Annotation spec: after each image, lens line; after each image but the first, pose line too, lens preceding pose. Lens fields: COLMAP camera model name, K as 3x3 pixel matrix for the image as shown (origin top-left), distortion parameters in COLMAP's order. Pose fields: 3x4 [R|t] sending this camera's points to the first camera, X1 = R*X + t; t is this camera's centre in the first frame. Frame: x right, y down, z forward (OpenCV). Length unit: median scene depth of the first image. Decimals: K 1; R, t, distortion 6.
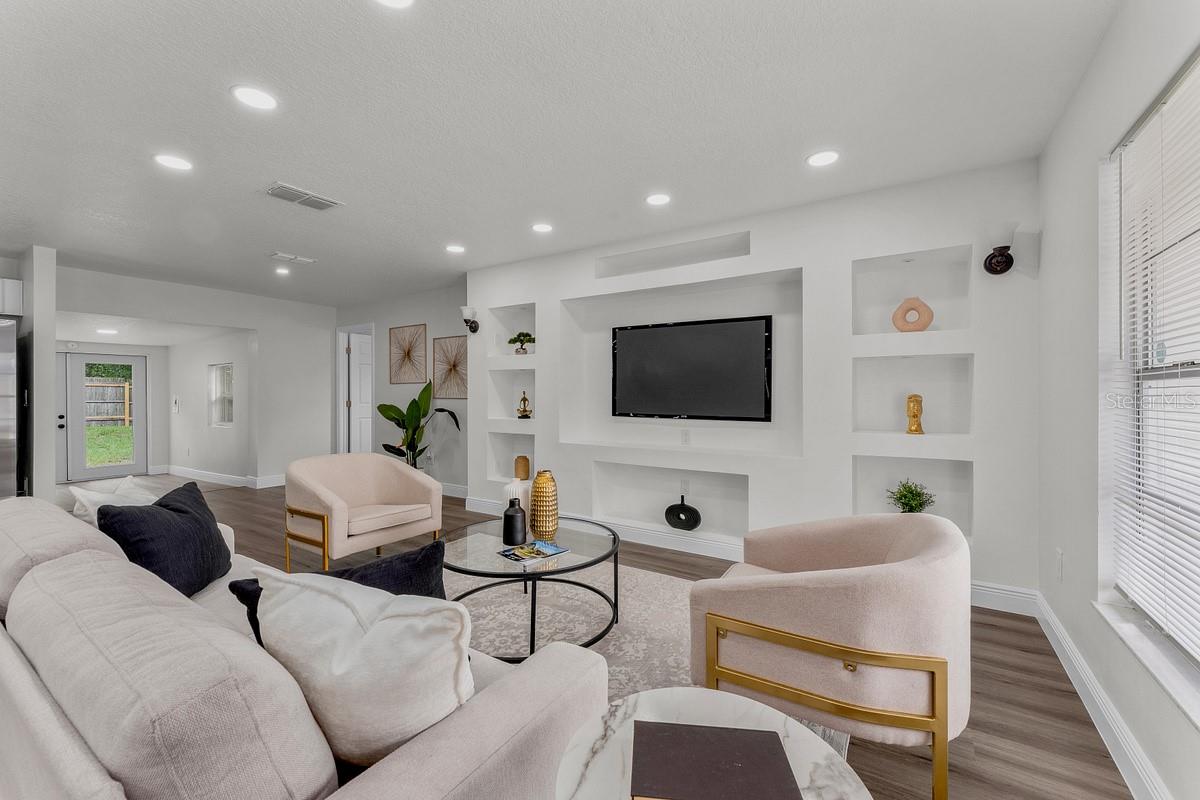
lens RADIAL K [[479.0, 0, 603.2], [0, 479.0, 400.2], [0, 0, 1]] dist [0.001295, 0.000020]
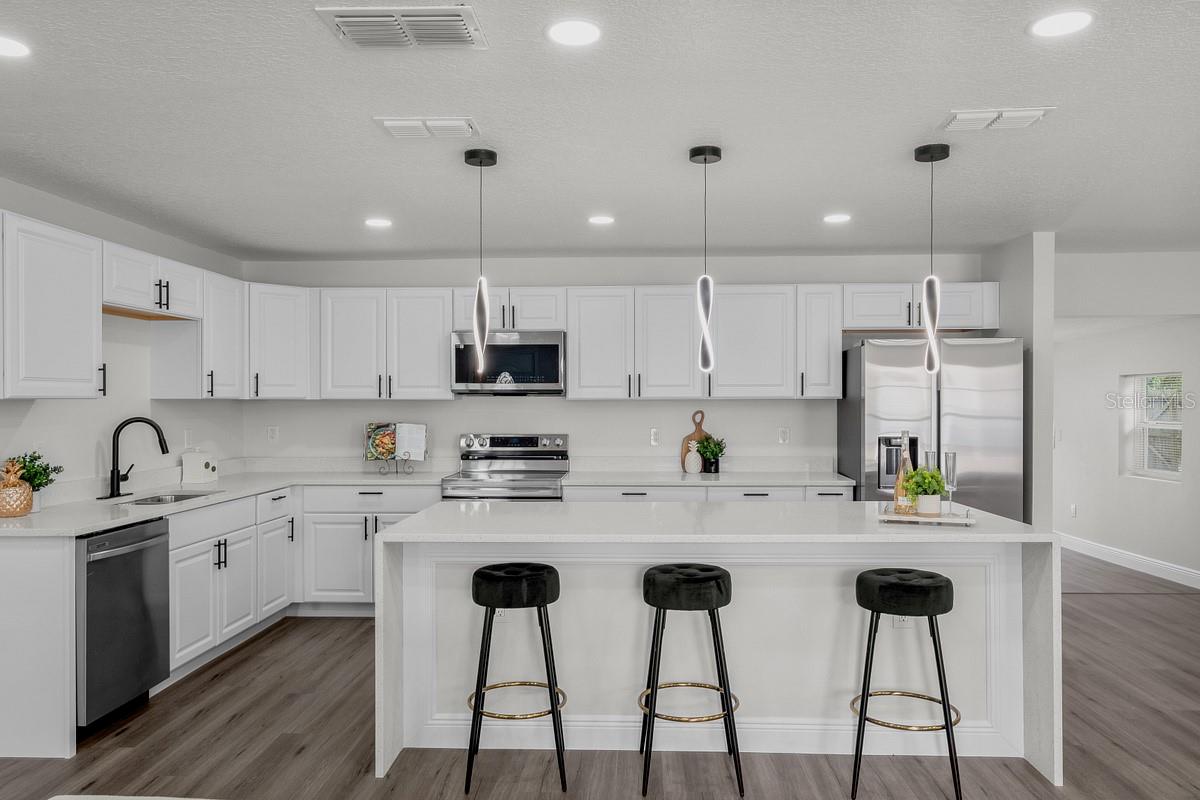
lens RADIAL K [[836.2, 0, 600.0], [0, 836.2, 400.0], [0, 0, 1]] dist [-0.000154, 0.000332]
pose [[0.502860, 0.003674, -0.864360, -0.307480], [-0.015360, 0.999871, -0.004686, -0.034759], [0.864232, 0.015634, 0.502851, -0.147870]]
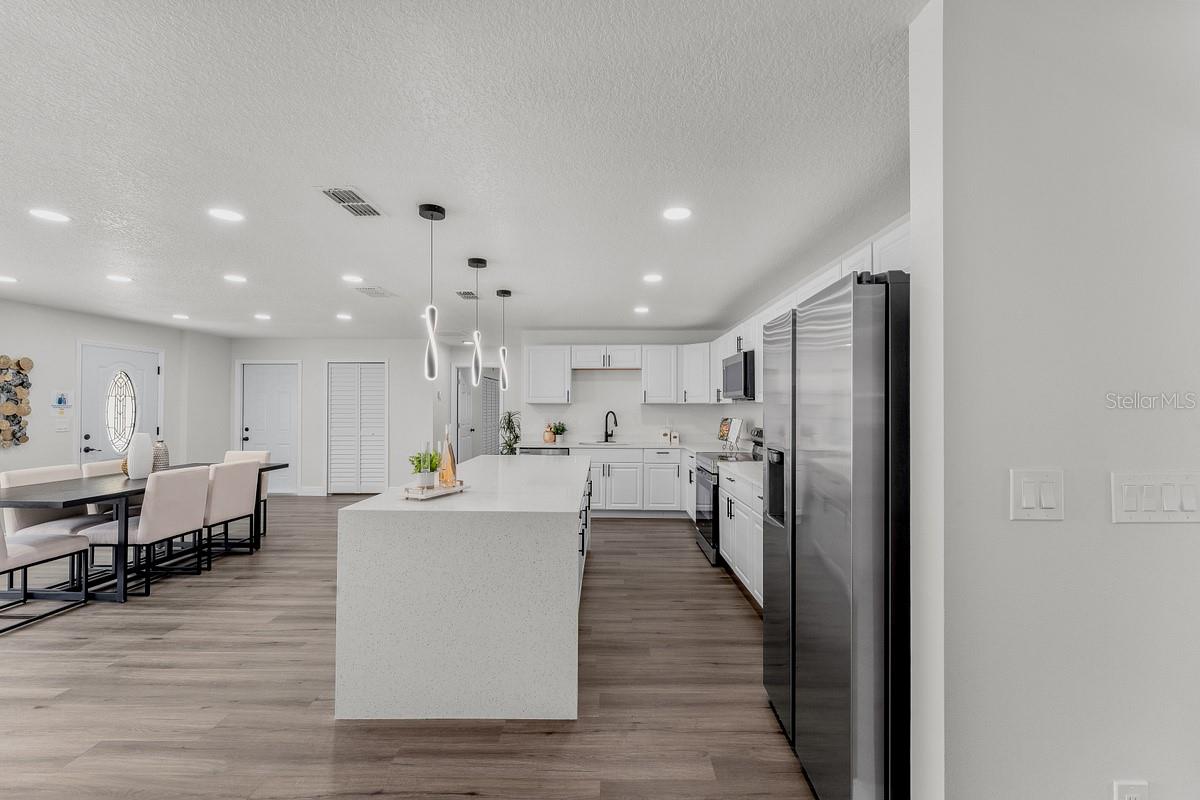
lens RADIAL K [[479.0, 0, 603.2], [0, 479.0, 400.2], [0, 0, 1]] dist [0.001295, 0.000020]
pose [[-0.844493, -0.005272, -0.535540, -0.594324], [-0.007234, 0.999973, 0.001562, -0.042482], [0.535517, 0.005193, -0.844508, 0.797359]]
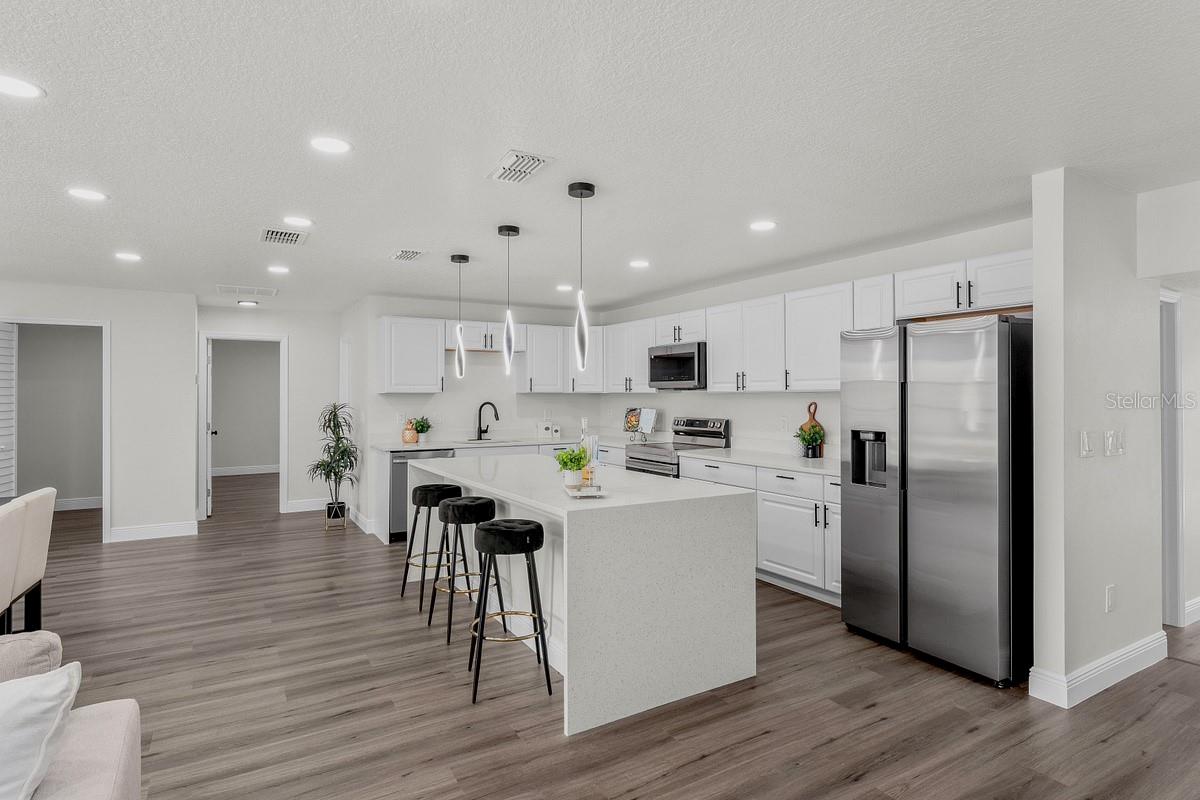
lens RADIAL K [[626.5, 0, 600.6], [0, 626.5, 389.0], [0, 0, 1]] dist [0.001297, 0.000052]
pose [[-0.443872, -0.003380, -0.896084, -0.227305], [-0.010996, 0.999938, 0.001674, -0.044724], [0.896023, 0.010596, -0.443882, 0.595313]]
